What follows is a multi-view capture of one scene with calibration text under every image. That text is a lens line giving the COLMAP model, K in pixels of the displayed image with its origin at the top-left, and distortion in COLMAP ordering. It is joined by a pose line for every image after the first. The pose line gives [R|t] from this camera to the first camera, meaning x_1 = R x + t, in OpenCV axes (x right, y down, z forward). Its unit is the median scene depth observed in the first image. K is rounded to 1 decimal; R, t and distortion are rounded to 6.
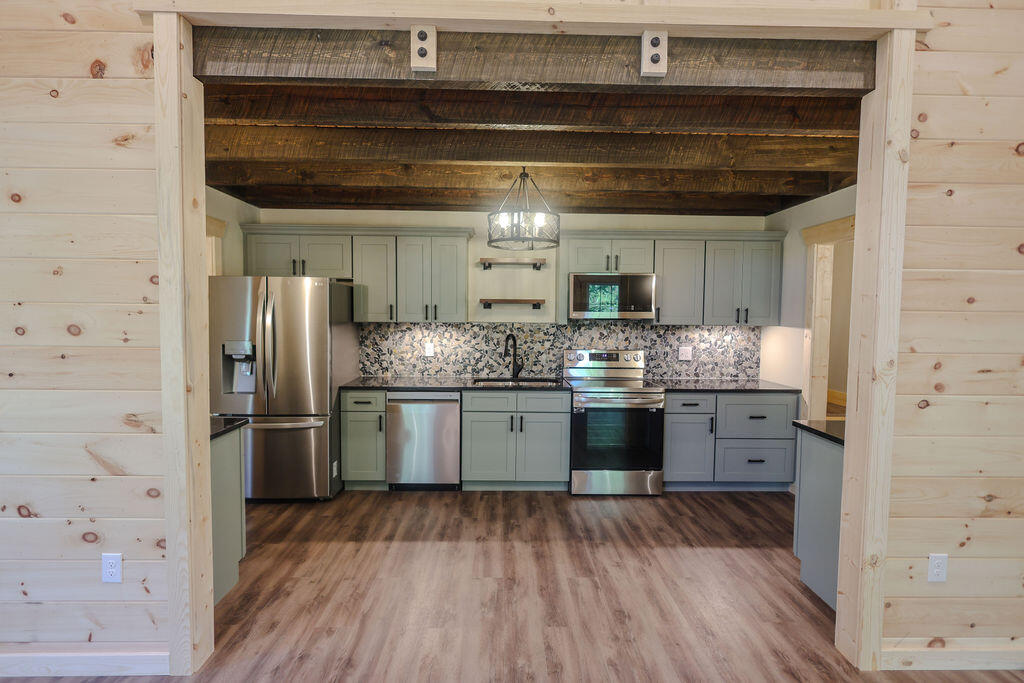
lens RADIAL K [[472.7, 0, 511.8], [0, 472.7, 334.4], [0, 0, 1]] dist [-0.000849, 0.001400]
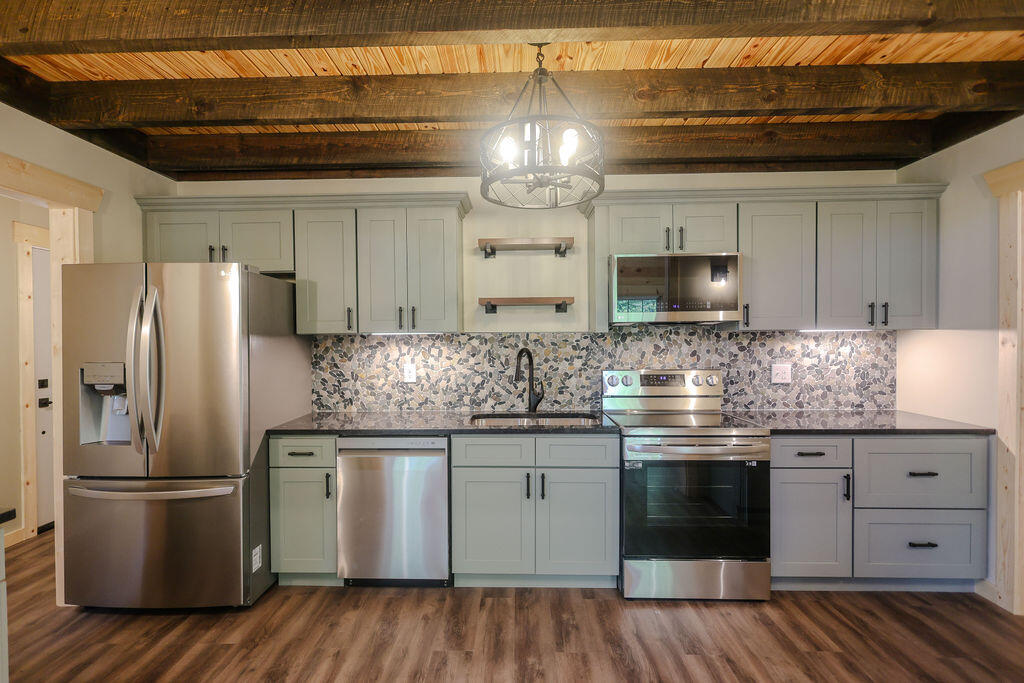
lens RADIAL K [[472.7, 0, 506.1], [0, 472.7, 339.6], [0, 0, 1]] dist [-0.000849, 0.001400]
pose [[0.998663, -0.017102, -0.048786, 0.005056], [0.015166, 0.999094, -0.039766, 0.014667], [0.049422, 0.038973, 0.998017, 0.339239]]
